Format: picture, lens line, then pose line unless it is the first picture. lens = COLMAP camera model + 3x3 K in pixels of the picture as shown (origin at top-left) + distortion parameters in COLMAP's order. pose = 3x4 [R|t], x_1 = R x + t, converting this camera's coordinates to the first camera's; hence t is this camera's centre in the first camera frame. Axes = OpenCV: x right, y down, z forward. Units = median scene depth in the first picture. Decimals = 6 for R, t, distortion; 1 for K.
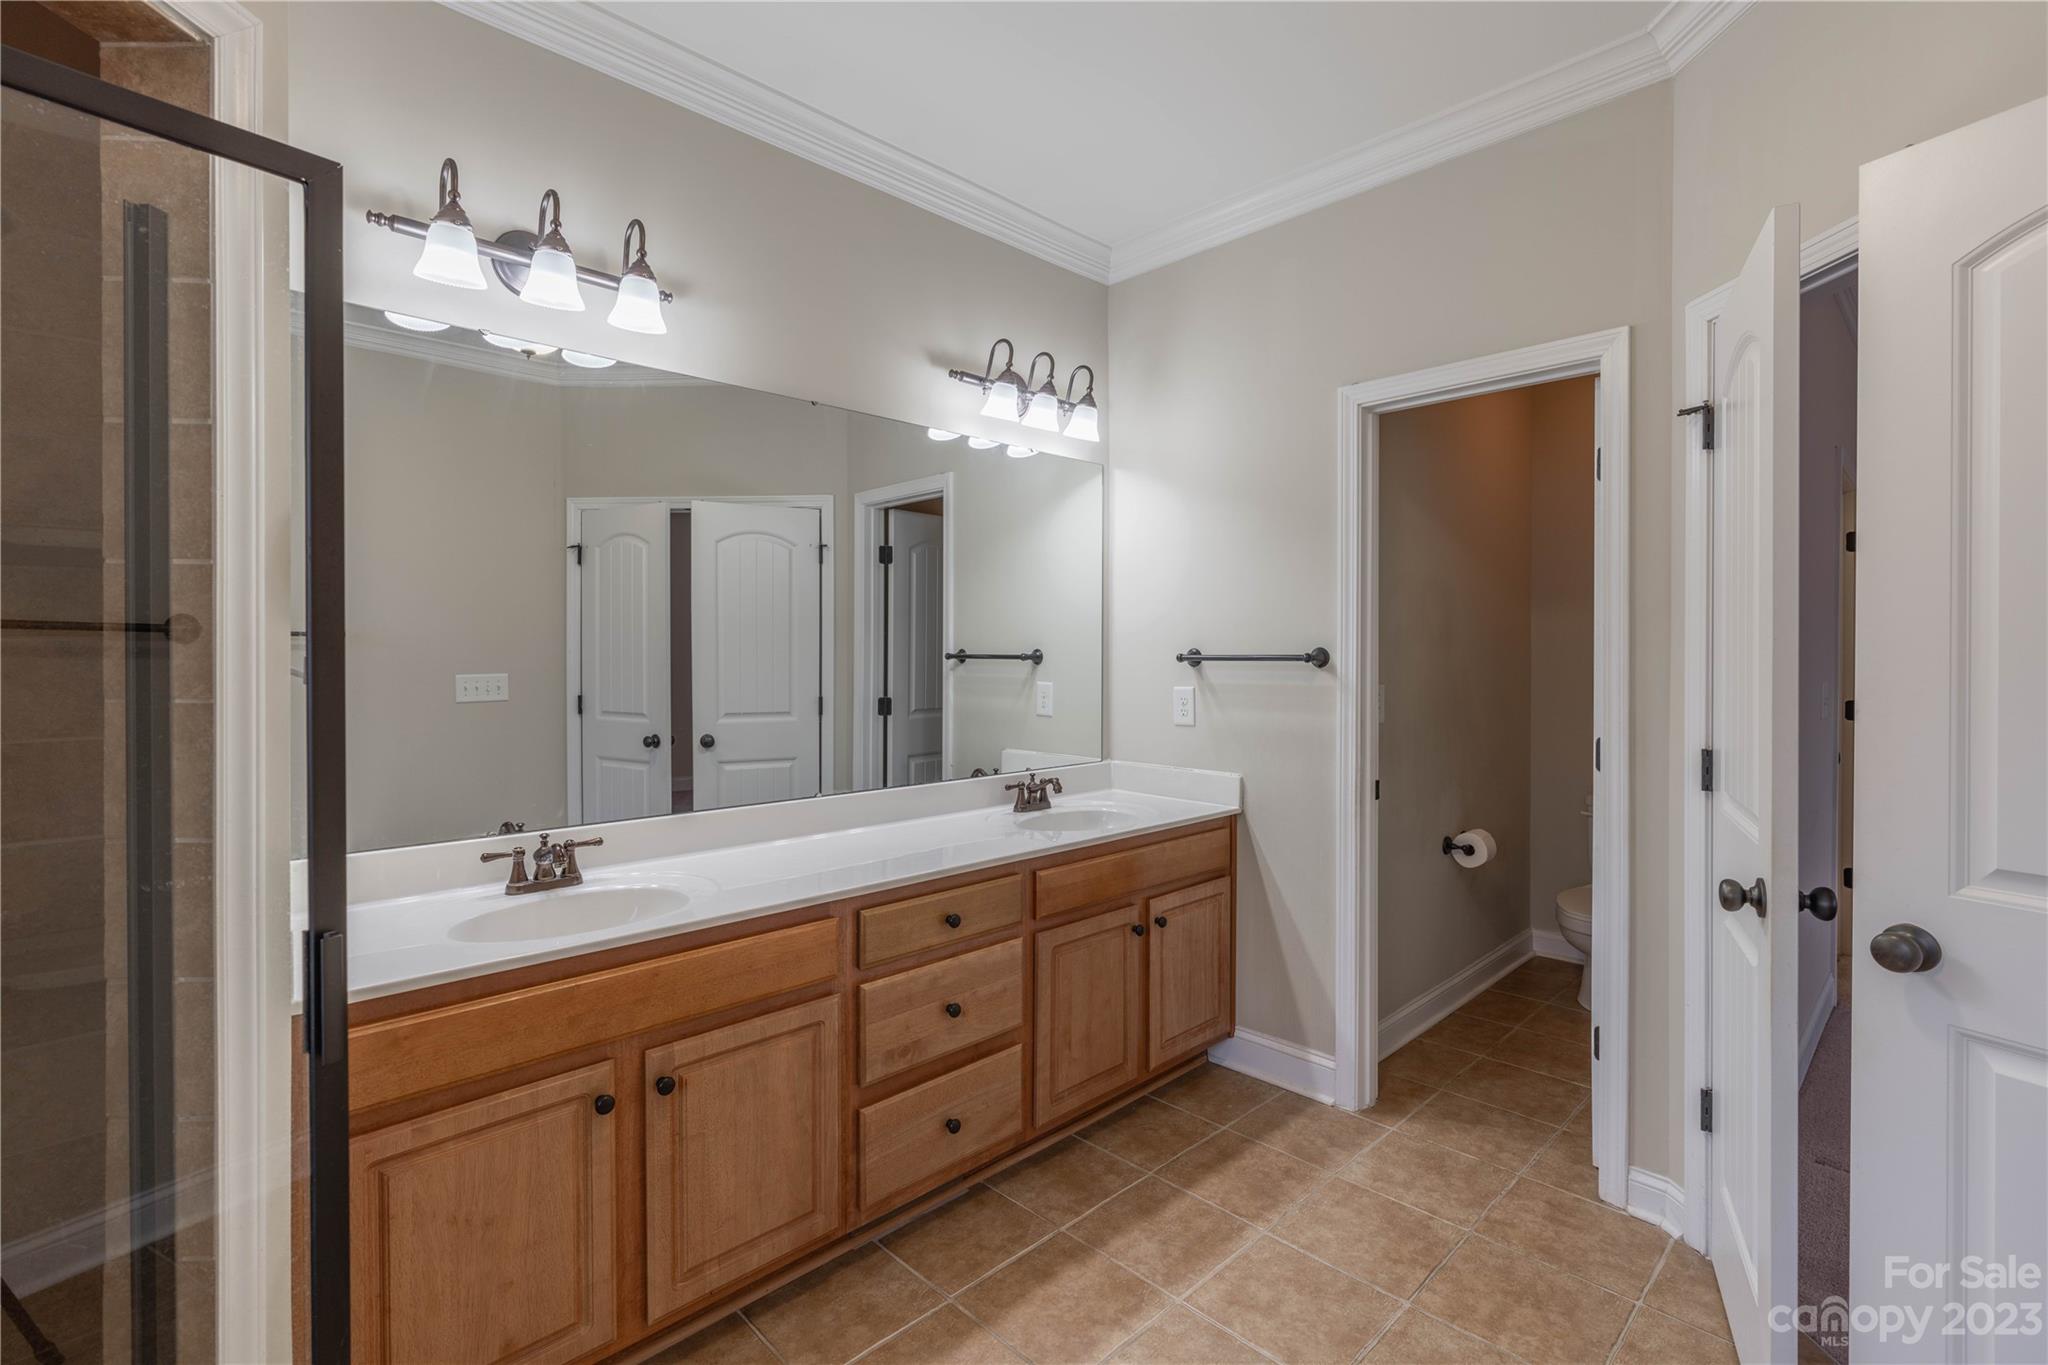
lens RADIAL K [[926.7, 0, 1025.4], [0, 926.7, 642.1], [0, 0, 1]] dist [0.013337, 0.000265]
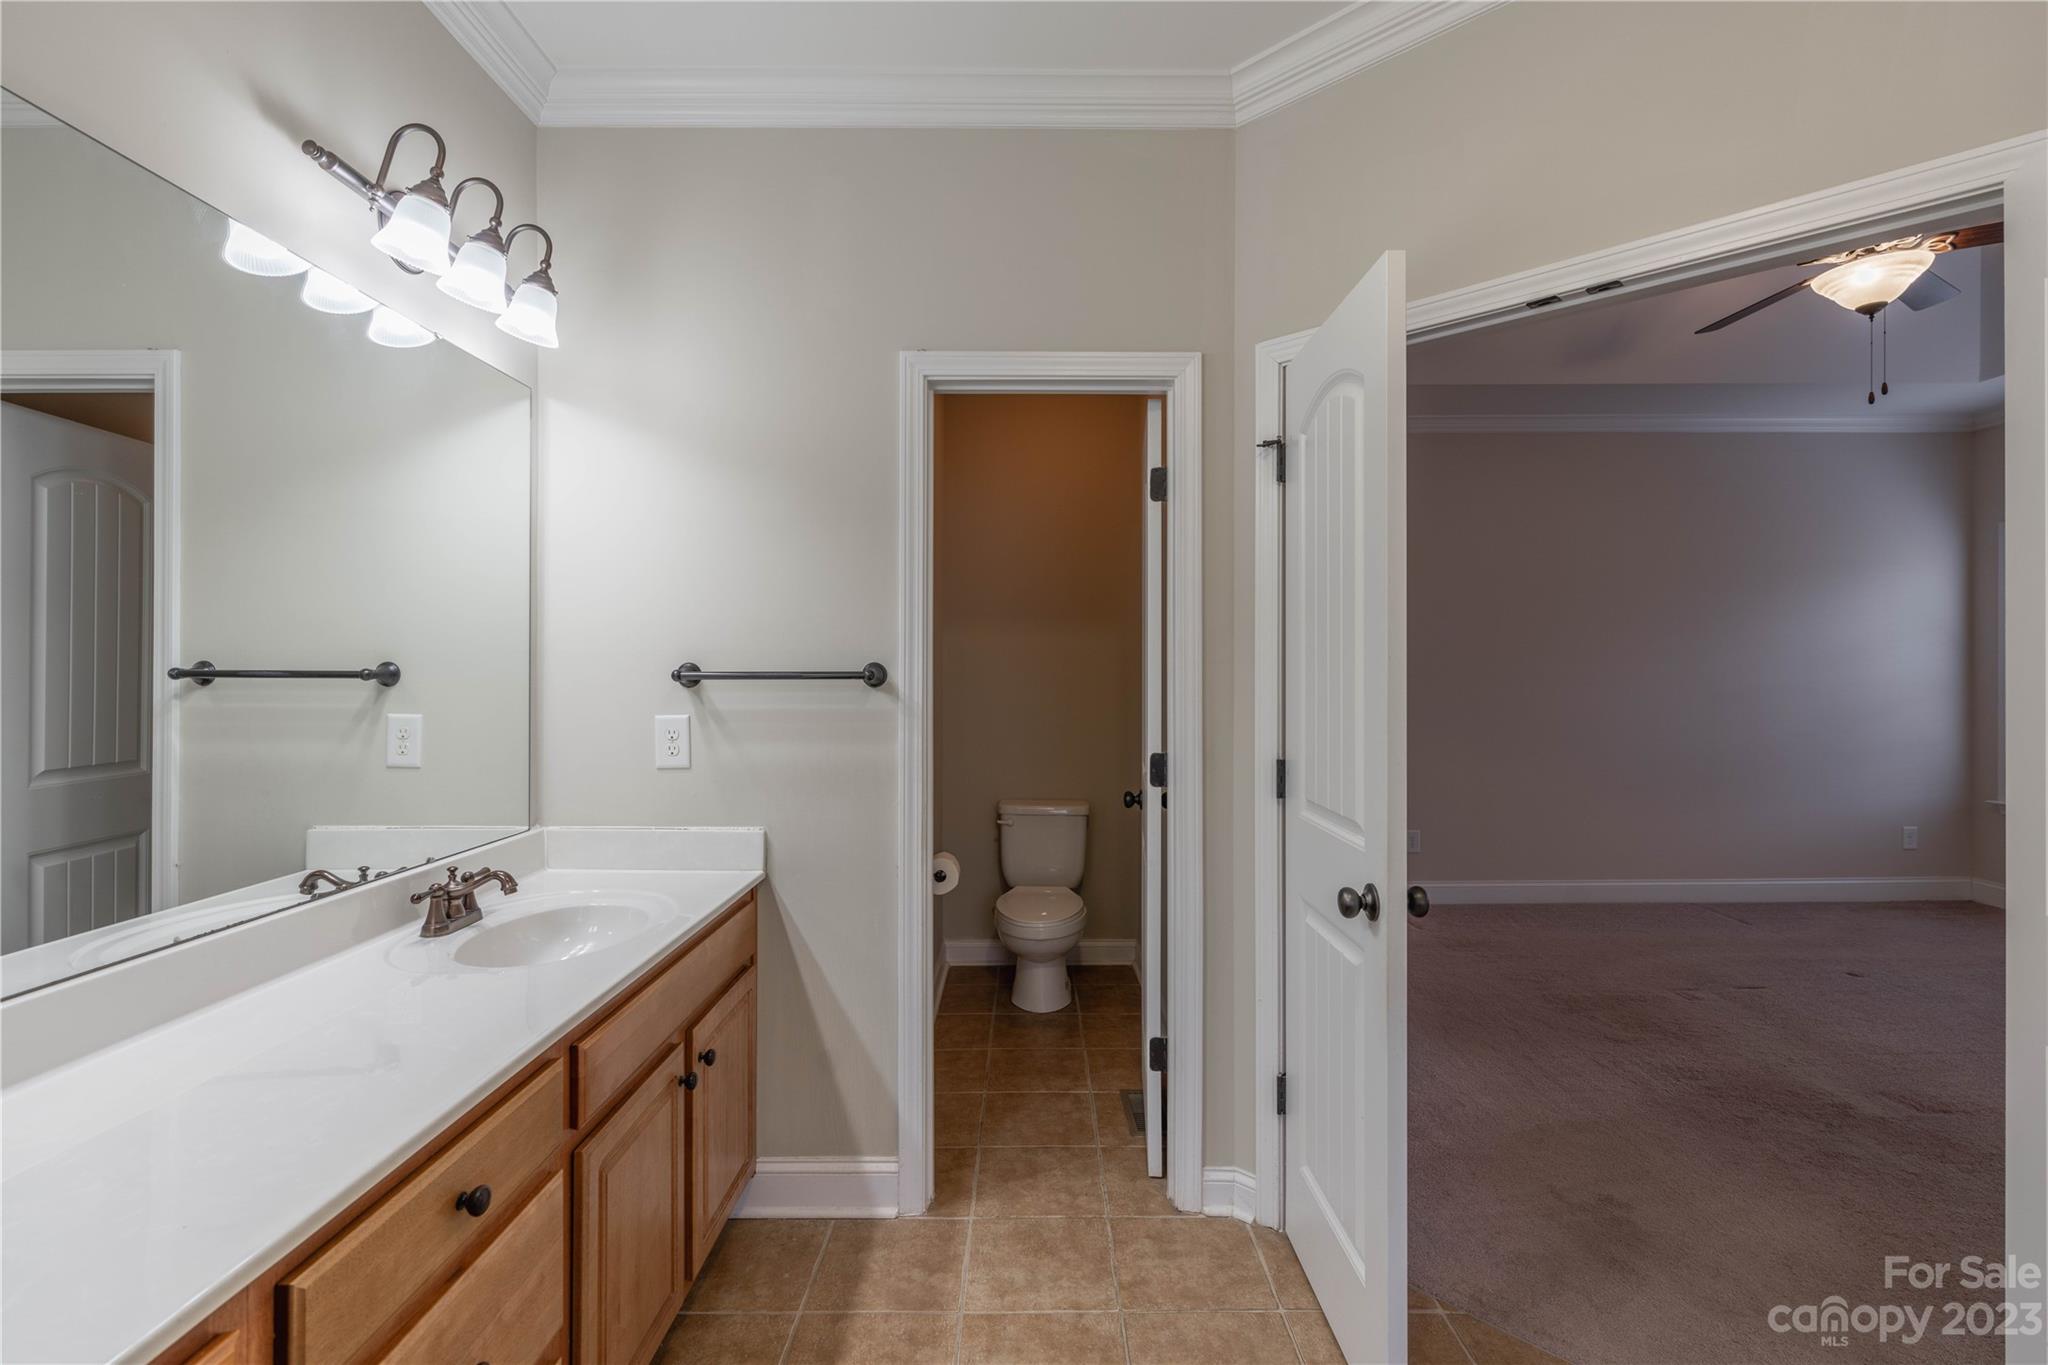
lens RADIAL K [[924.8, 0, 1018.3], [0, 924.8, 663.4], [0, 0, 1]] dist [-0.000534, 0.000268]
pose [[0.701894, 0.007012, 0.712247, -0.177729], [-0.010810, 0.999941, 0.000808, 0.004387], [-0.712199, -0.008266, 0.701929, 0.342023]]
